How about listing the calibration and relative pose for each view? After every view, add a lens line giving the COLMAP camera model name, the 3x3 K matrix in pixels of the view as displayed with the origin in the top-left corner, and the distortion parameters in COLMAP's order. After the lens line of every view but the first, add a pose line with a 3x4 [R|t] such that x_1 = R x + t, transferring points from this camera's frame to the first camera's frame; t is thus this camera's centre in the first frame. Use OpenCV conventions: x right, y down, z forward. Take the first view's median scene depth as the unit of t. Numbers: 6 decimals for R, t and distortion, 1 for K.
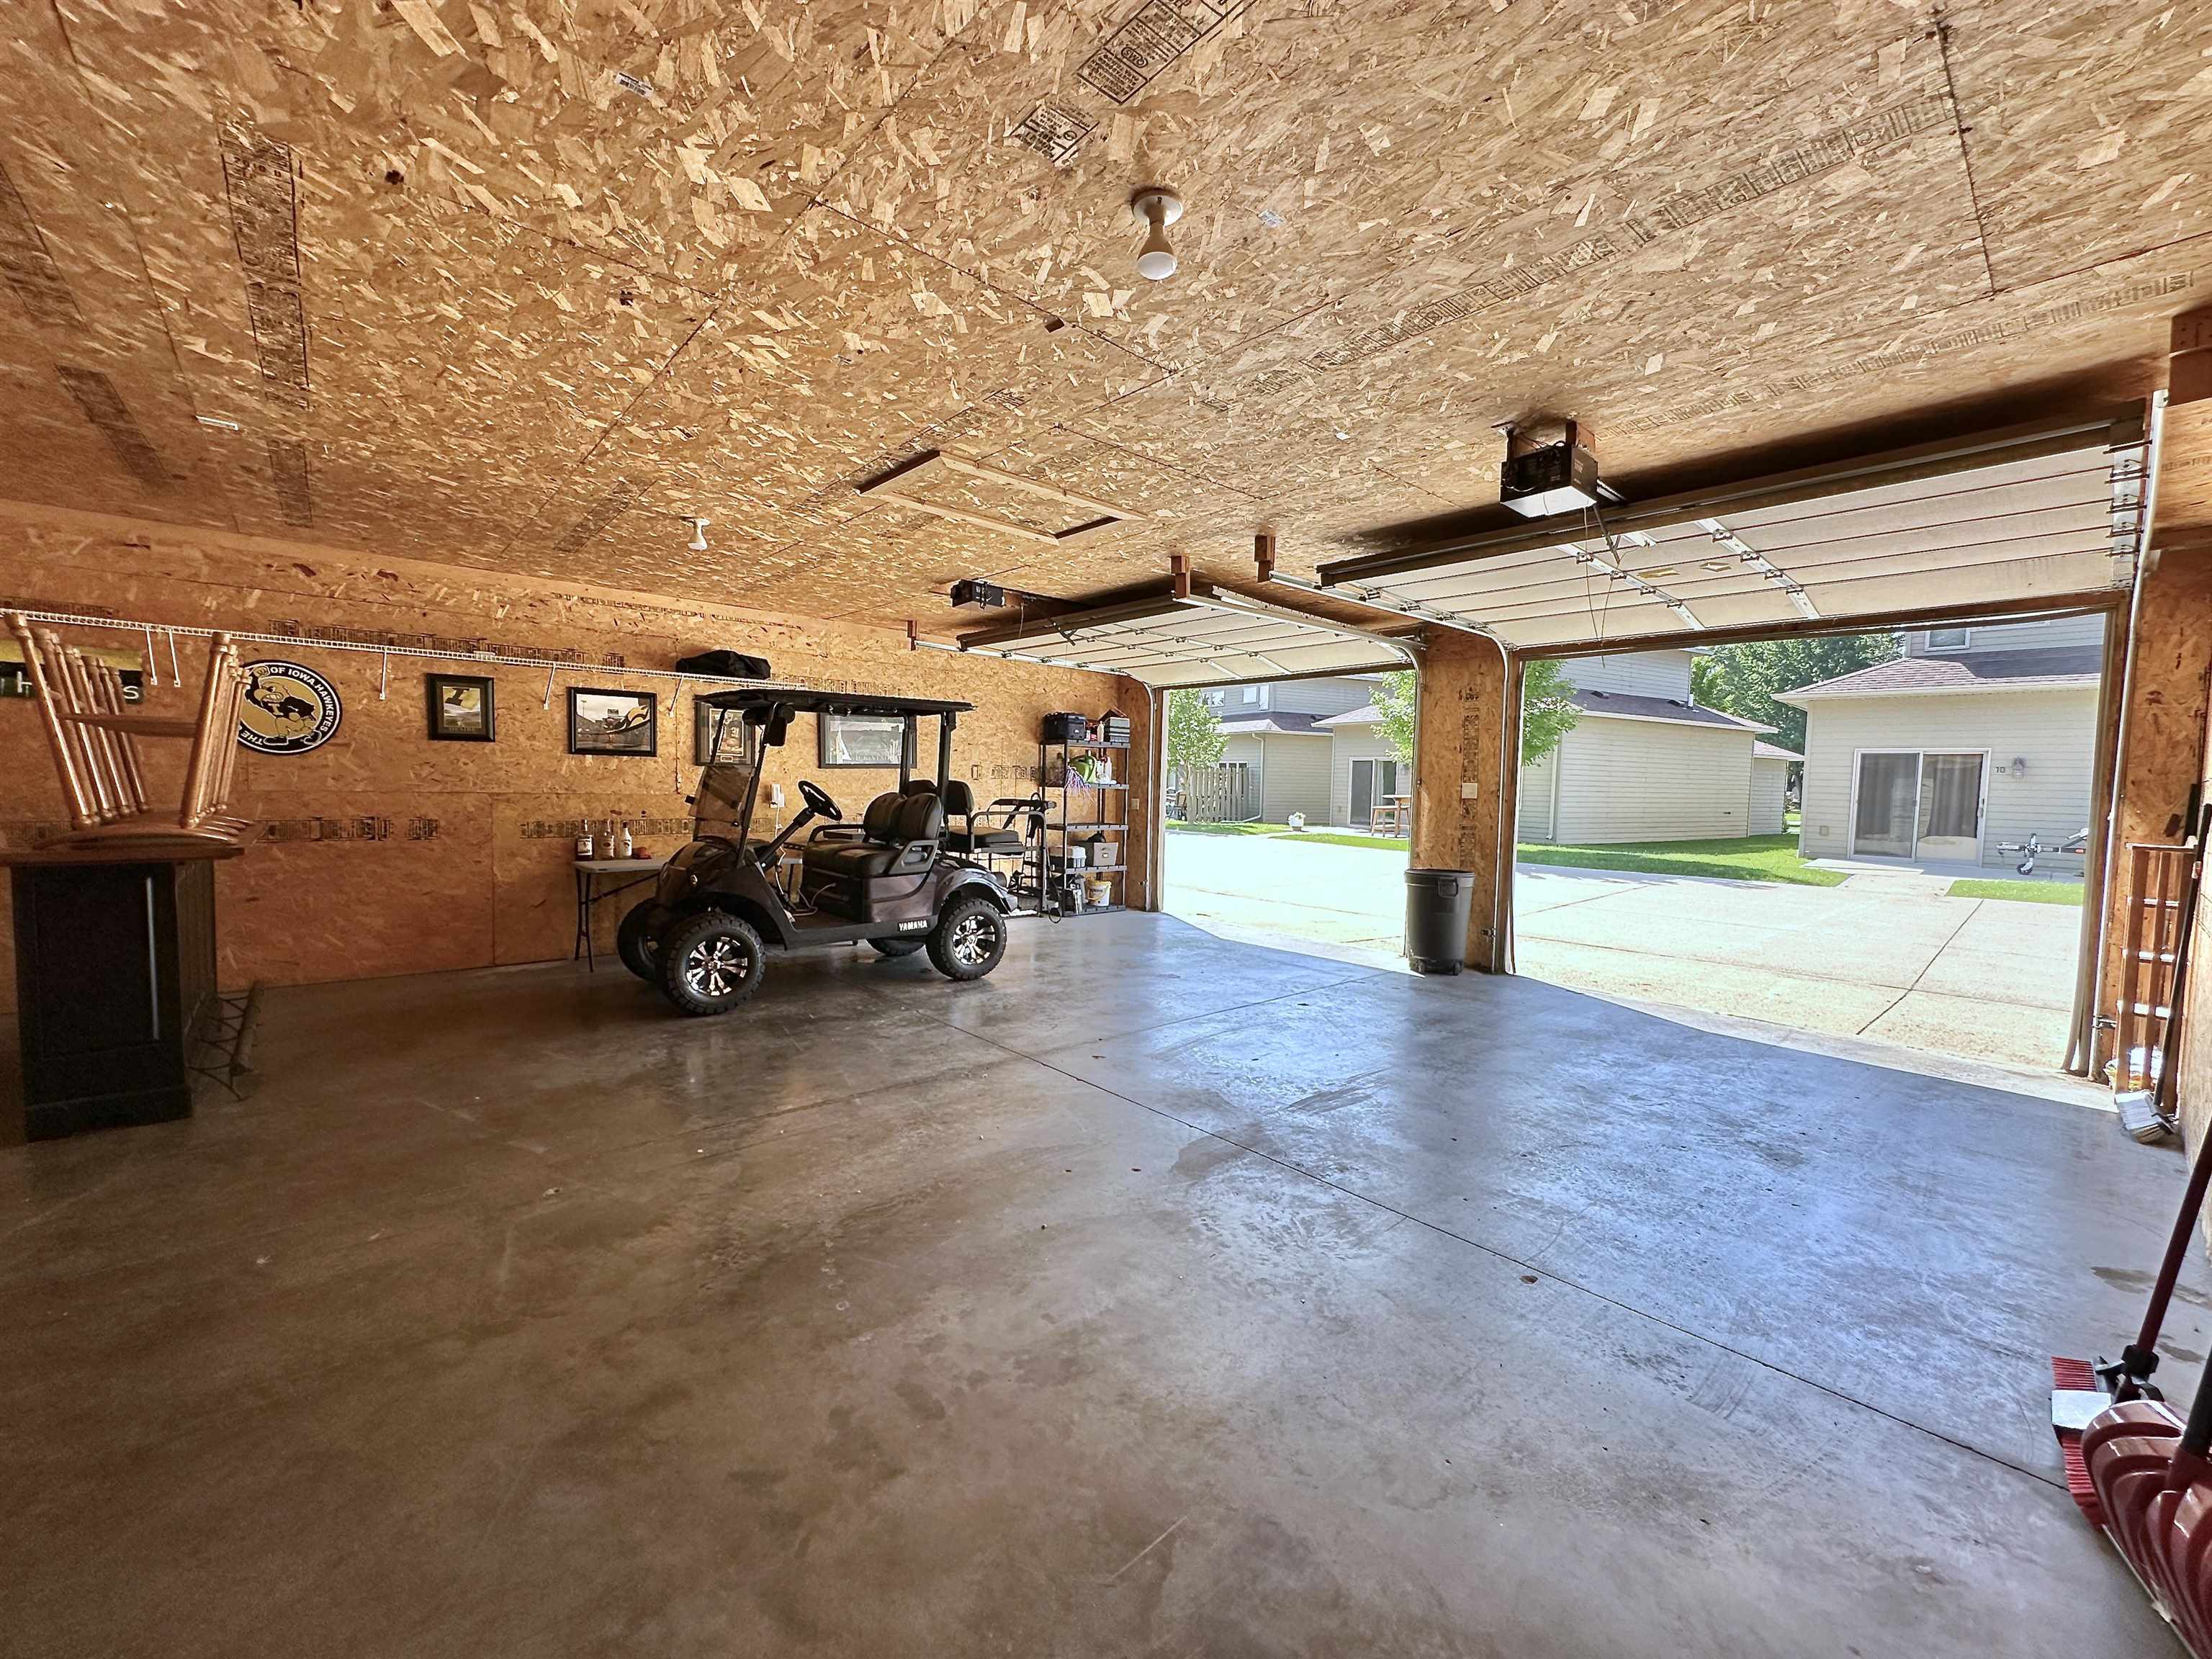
lens RADIAL K [[886.1, 0, 1106.0], [0, 886.1, 829.5], [0, 0, 1]] dist [-0.004050, 0.000046]
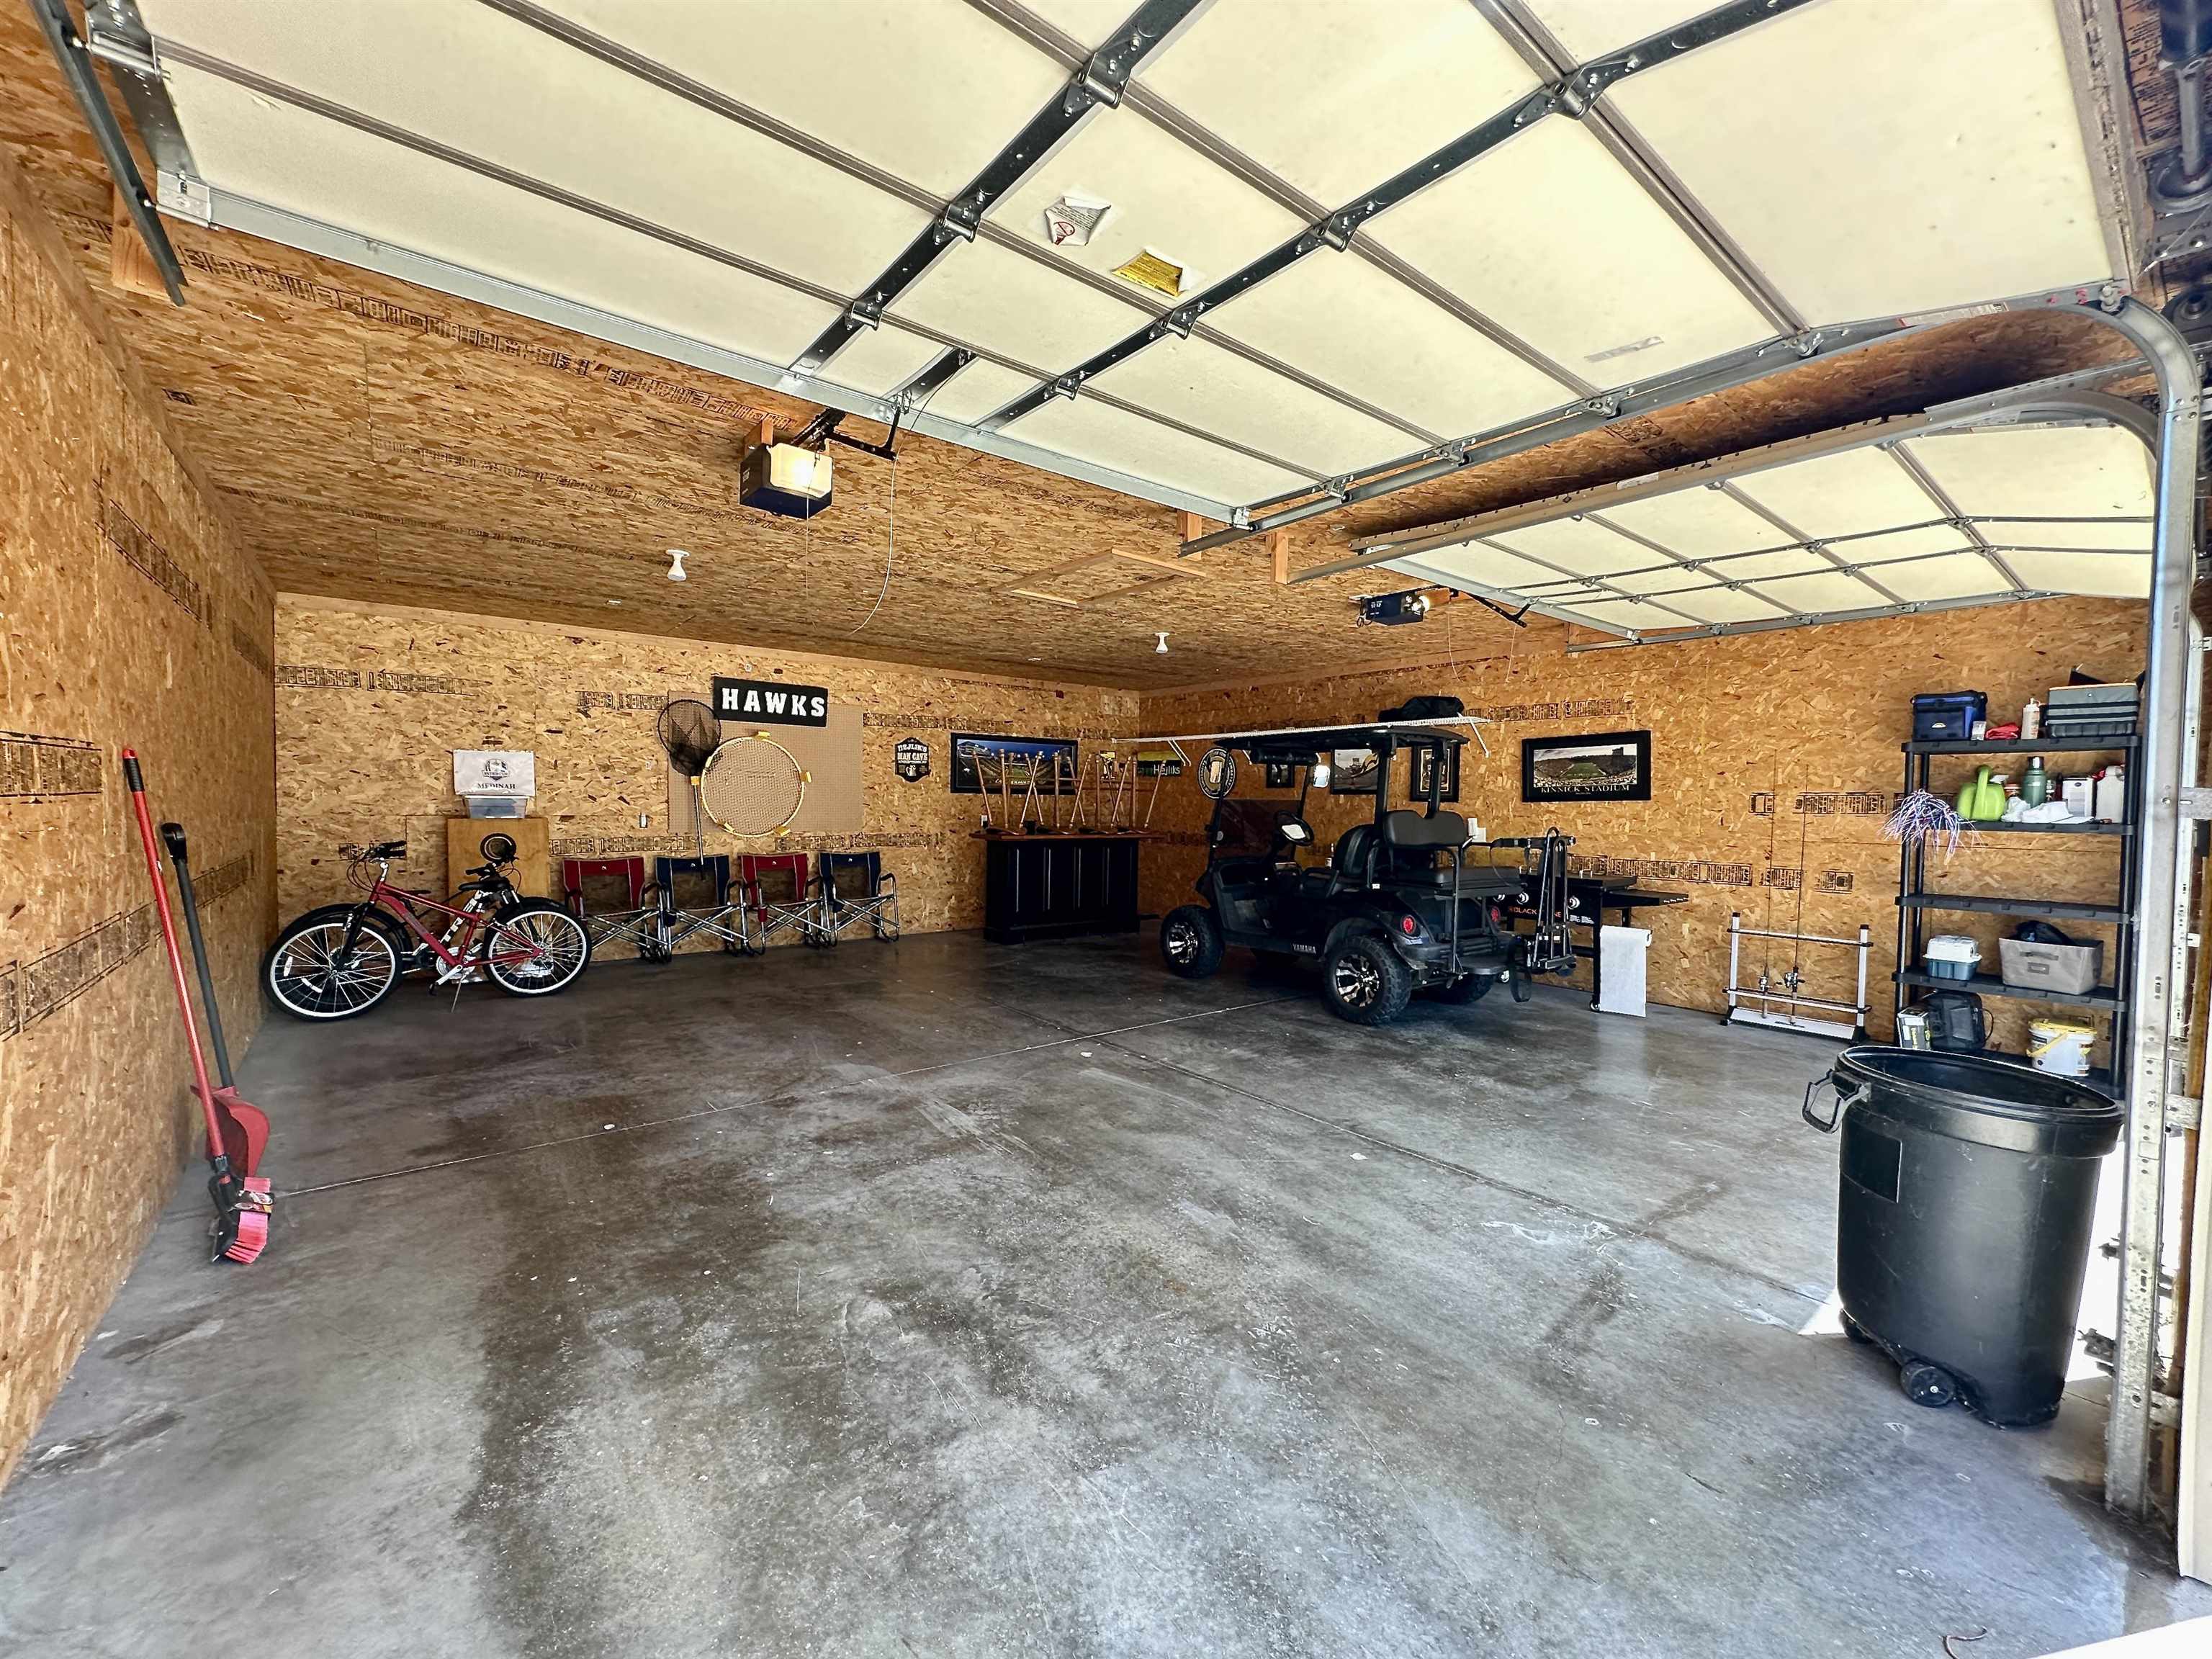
lens RADIAL K [[886.1, 0, 1106.0], [0, 886.1, 829.5], [0, 0, 1]] dist [-0.004050, 0.000046]
pose [[-0.071621, -0.003902, -0.997424, 0.728555], [-0.088913, 0.996036, 0.002488, -0.007288], [0.993461, 0.088862, -0.071684, 0.758243]]
